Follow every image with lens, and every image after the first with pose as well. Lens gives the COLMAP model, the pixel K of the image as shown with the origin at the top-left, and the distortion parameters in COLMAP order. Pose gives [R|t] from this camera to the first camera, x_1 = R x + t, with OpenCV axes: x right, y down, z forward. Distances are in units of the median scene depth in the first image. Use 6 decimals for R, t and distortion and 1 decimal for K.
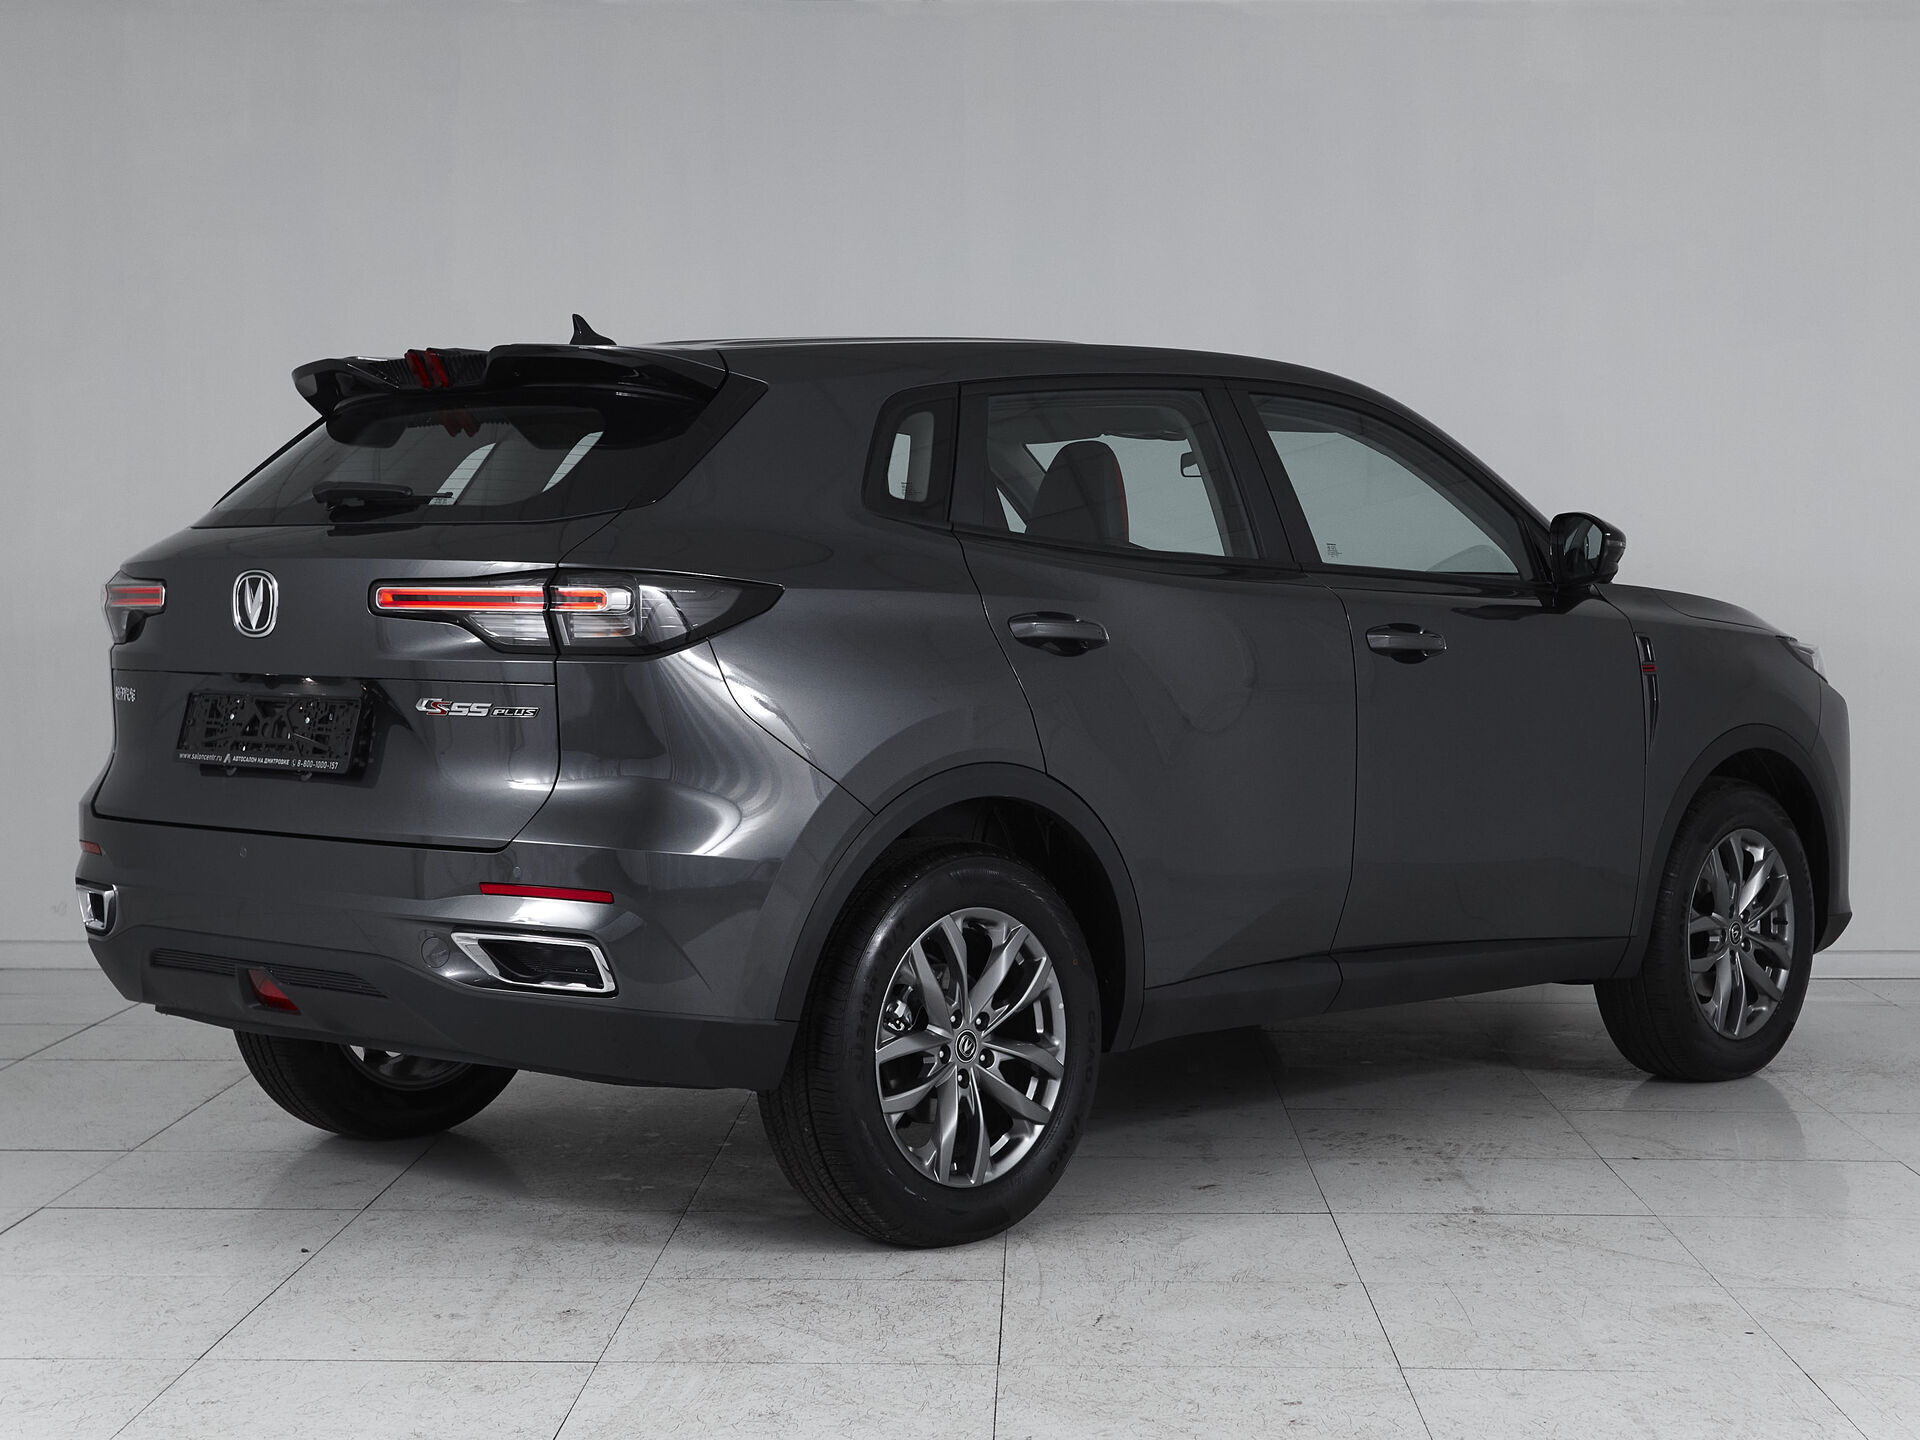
lens RADIAL K [[2149.0, 0, 979.6], [0, 2149.0, 712.5], [0, 0, 1]] dist [-0.023759, 0.000000]
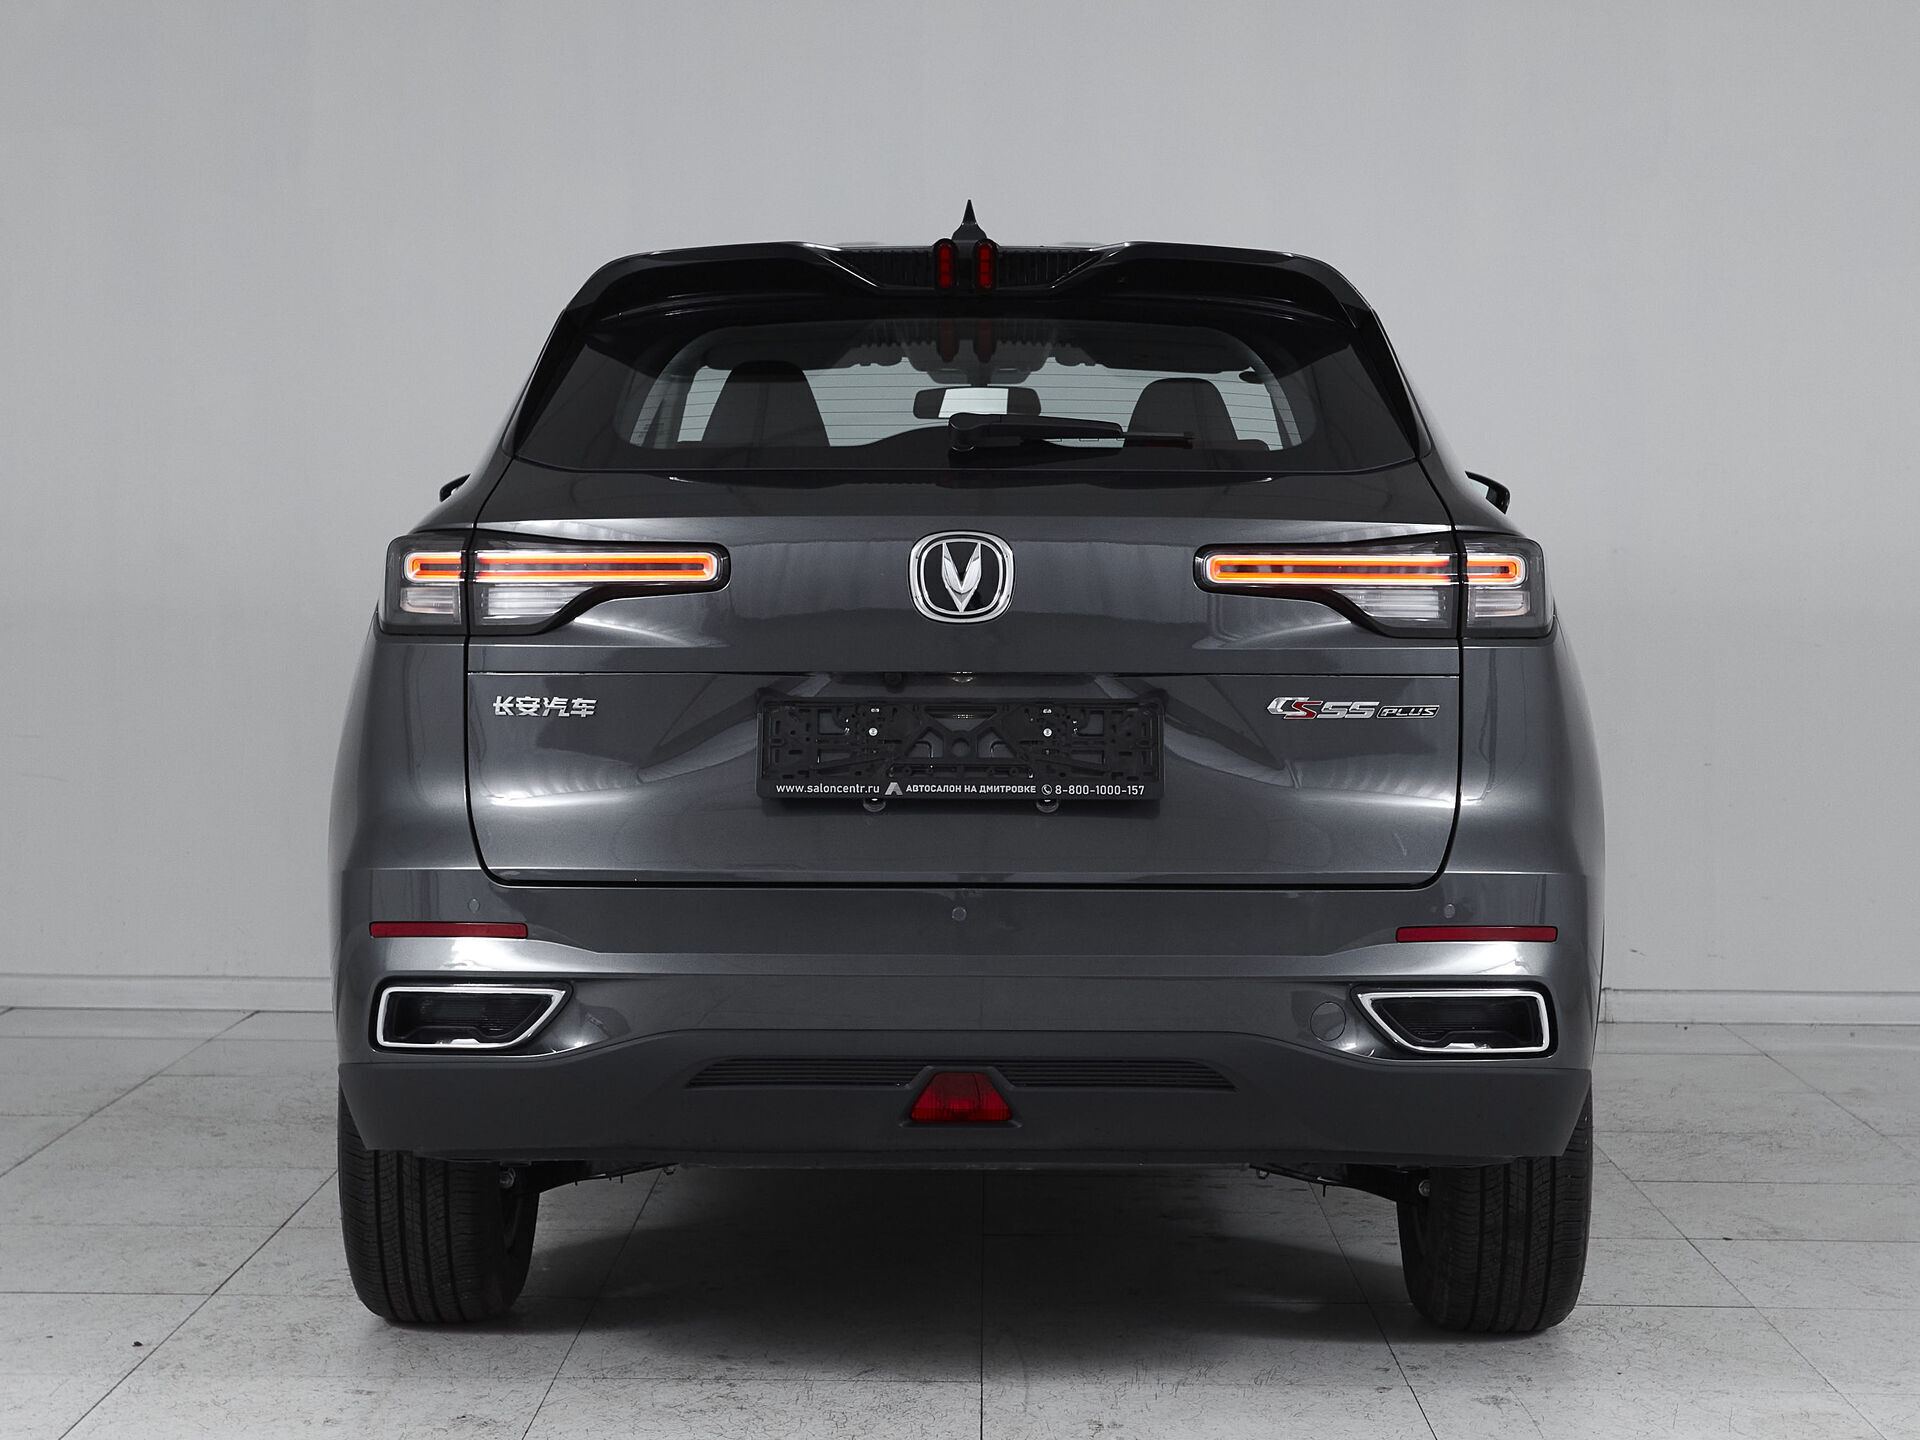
lens RADIAL K [[2149.0, 0, 960.0], [0, 2149.0, 721.7], [0, 0, 1]] dist [-0.023759, 0.000000]
pose [[0.897084, -0.037208, 0.440290, -0.690728], [0.027183, 0.999208, 0.029055, -0.023231], [-0.441022, -0.014096, 0.897385, 0.344284]]
